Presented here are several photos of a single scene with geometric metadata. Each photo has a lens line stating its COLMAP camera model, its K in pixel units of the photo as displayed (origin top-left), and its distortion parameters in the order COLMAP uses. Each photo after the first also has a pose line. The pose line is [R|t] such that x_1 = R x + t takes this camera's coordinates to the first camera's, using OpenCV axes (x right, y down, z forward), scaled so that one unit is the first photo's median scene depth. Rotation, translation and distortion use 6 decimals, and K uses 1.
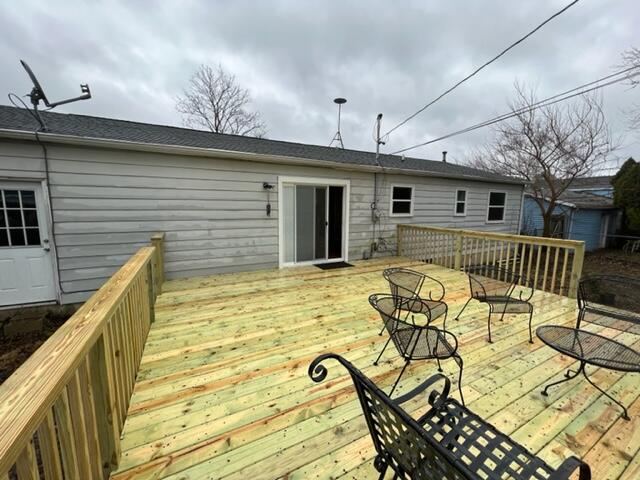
lens RADIAL K [[255.5, 0, 319.9], [0, 255.5, 241.8], [0, 0, 1]] dist [-0.000517, -0.000069]
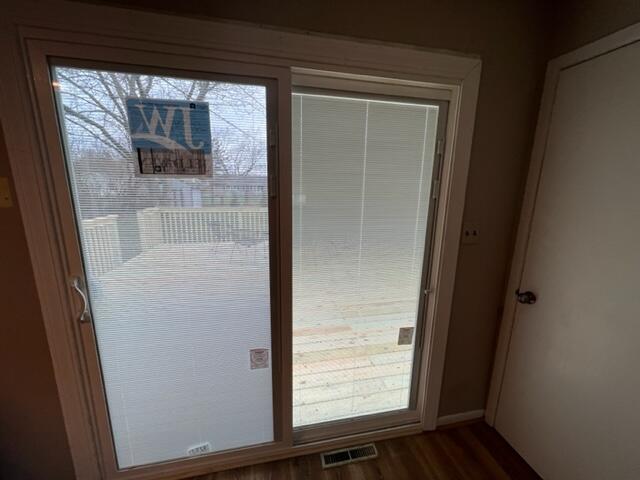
lens RADIAL K [[255.5, 0, 320.3], [0, 255.5, 240.1], [0, 0, 1]] dist [-0.000517, -0.000069]
pose [[-0.962653, -0.075447, 0.260014, -0.186888], [0.013347, 0.945993, 0.323912, -0.300974], [-0.270409, 0.315286, -0.909656, 2.112189]]
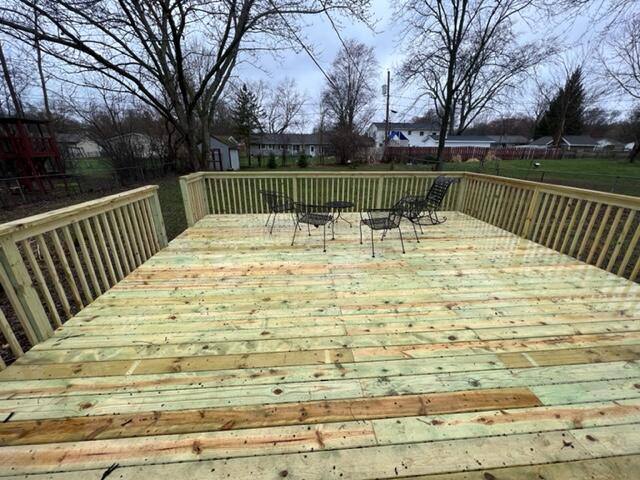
lens RADIAL K [[255.5, 0, 318.5], [0, 255.5, 239.7], [0, 0, 1]] dist [-0.000517, -0.000069]
pose [[-0.919312, -0.144607, 0.365997, 0.145139], [0.042029, 0.888641, 0.456674, -0.260501], [-0.391278, 0.435209, -0.810861, 1.848457]]
